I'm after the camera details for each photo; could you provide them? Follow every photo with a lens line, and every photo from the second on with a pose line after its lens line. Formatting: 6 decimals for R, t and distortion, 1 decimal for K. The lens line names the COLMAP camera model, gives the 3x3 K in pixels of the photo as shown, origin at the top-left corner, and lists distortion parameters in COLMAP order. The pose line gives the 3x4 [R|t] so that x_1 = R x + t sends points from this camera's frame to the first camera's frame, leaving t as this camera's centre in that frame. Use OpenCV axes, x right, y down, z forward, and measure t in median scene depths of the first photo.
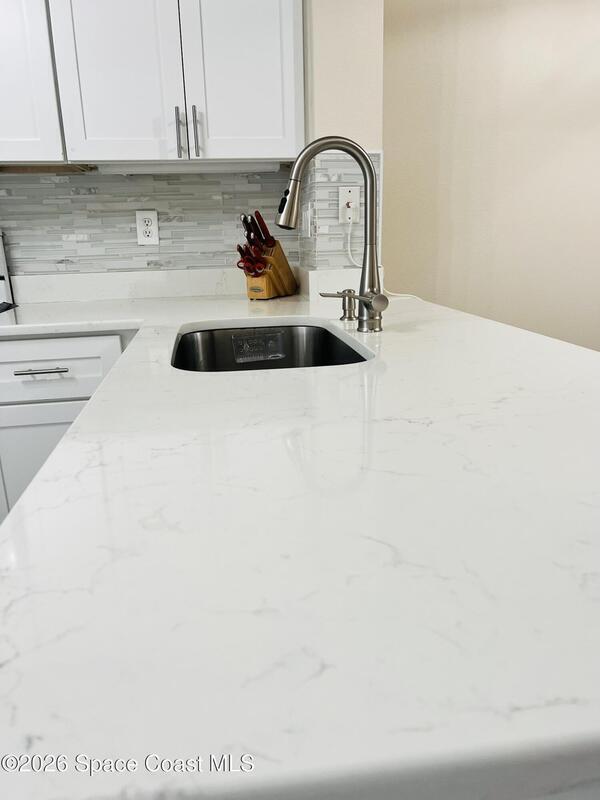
lens RADIAL K [[599.7, 0, 294.6], [0, 599.7, 404.0], [0, 0, 1]] dist [0.060241, -0.075383]
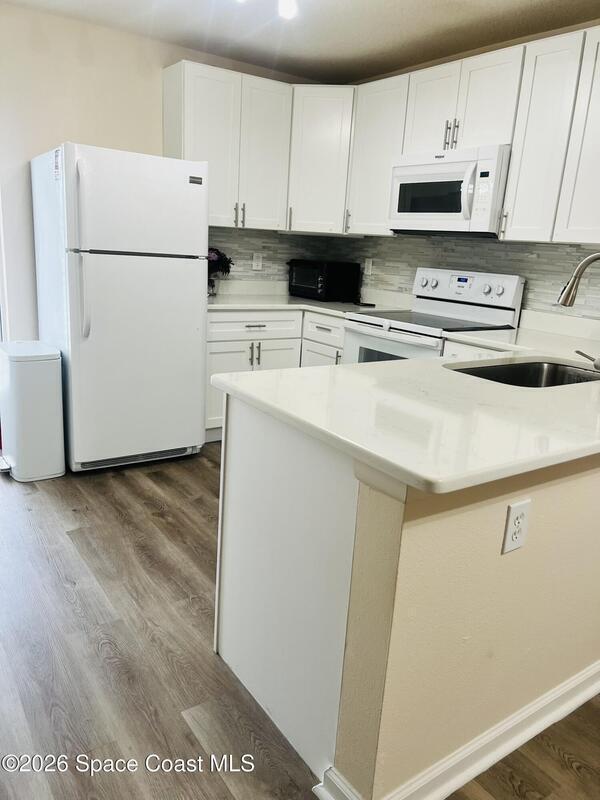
lens RADIAL K [[599.7, 0, 295.8], [0, 599.7, 404.5], [0, 0, 1]] dist [0.060241, -0.075383]
pose [[0.443035, 0.288730, -0.848737, 0.697766], [-0.316818, 0.936056, 0.153057, -0.045680], [0.838657, 0.201085, 0.506180, -0.209042]]
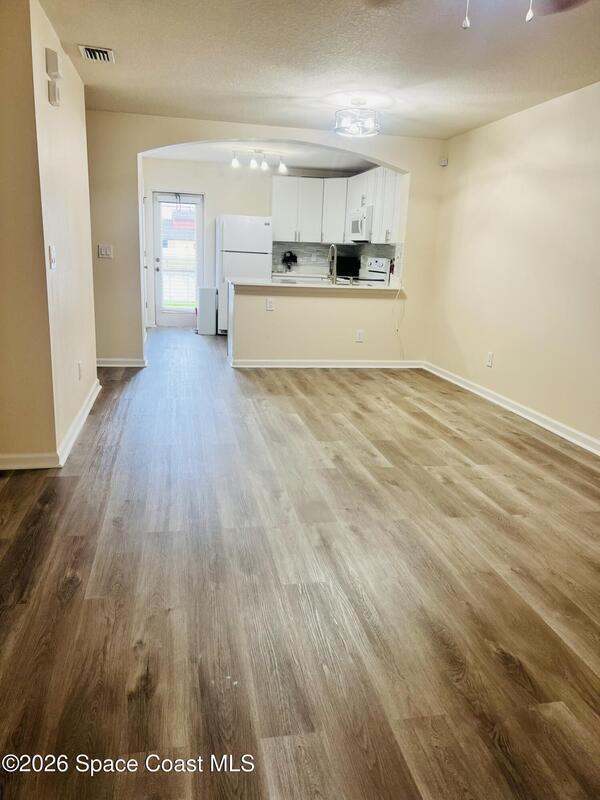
lens RADIAL K [[599.7, 0, 293.9], [0, 599.7, 412.2], [0, 0, 1]] dist [0.060241, -0.075383]
pose [[0.047866, 0.292818, -0.954969, 3.468396], [-0.315953, 0.911414, 0.263626, -0.243253], [0.947567, 0.289107, 0.136142, 0.241268]]
